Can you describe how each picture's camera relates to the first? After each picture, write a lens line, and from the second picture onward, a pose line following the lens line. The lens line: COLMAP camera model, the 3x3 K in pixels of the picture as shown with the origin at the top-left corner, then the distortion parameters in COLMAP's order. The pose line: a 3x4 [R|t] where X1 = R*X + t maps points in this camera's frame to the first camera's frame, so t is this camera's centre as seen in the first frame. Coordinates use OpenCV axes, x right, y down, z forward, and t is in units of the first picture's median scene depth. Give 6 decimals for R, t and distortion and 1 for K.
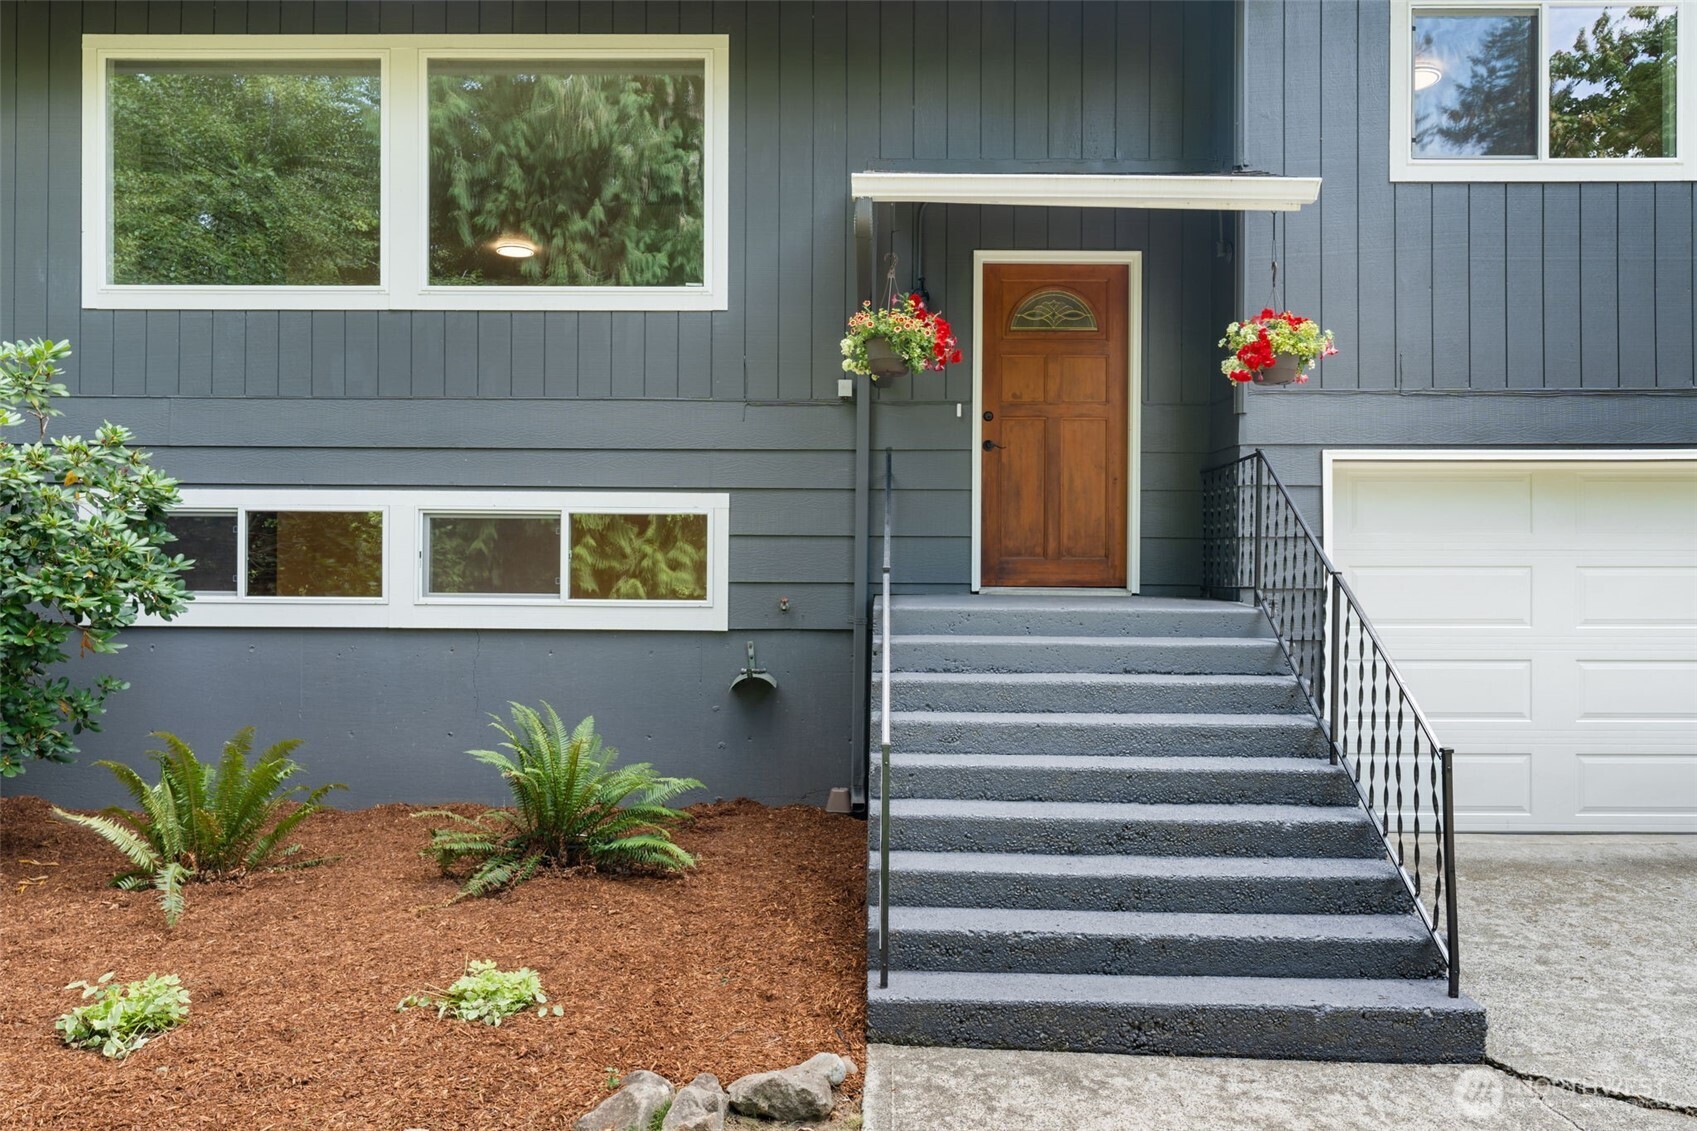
lens RADIAL K [[983.7, 0, 848.5], [0, 983.7, 565.5], [0, 0, 1]] dist [-0.000384, 0.000623]
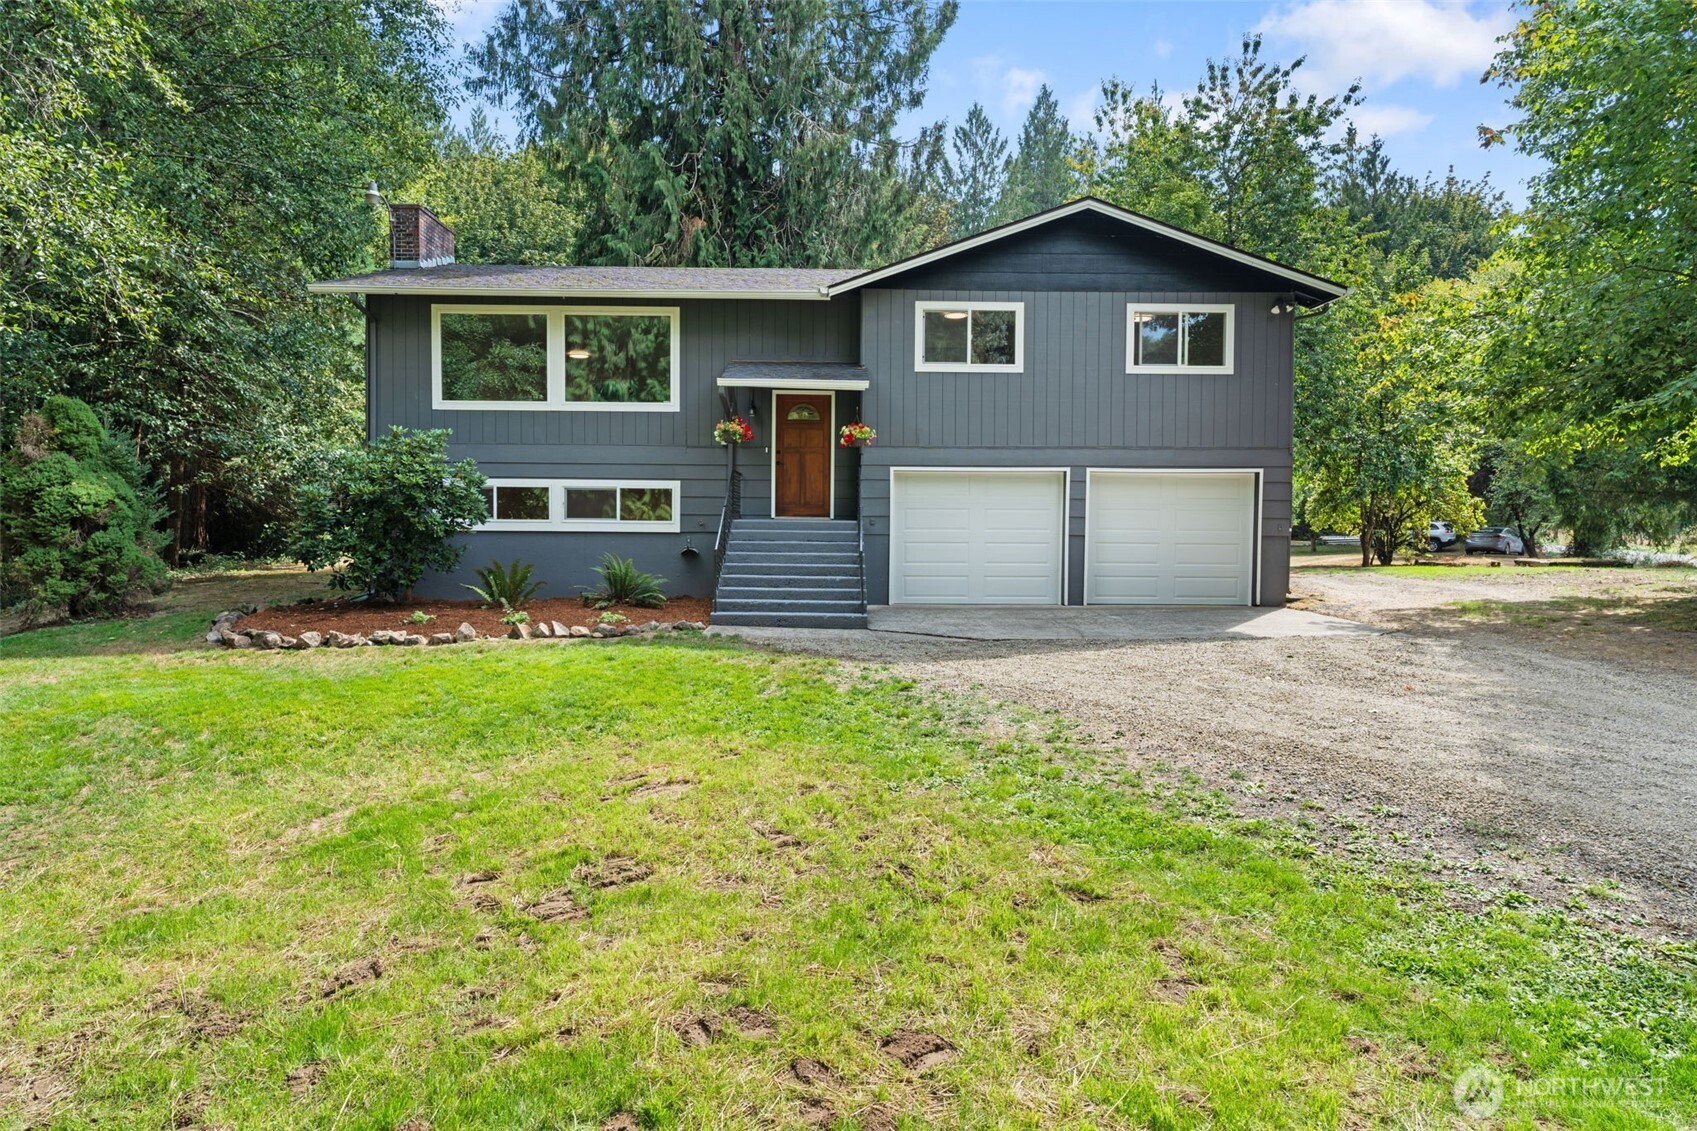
lens RADIAL K [[719.1, 0, 796.4], [0, 719.1, 546.7], [0, 0, 1]] dist [0.000388, 0.000260]
pose [[0.999901, 0.002050, 0.013951, 0.166273], [-0.002457, 0.999571, 0.029201, 0.047226], [-0.013885, -0.029232, 0.999476, -0.955102]]
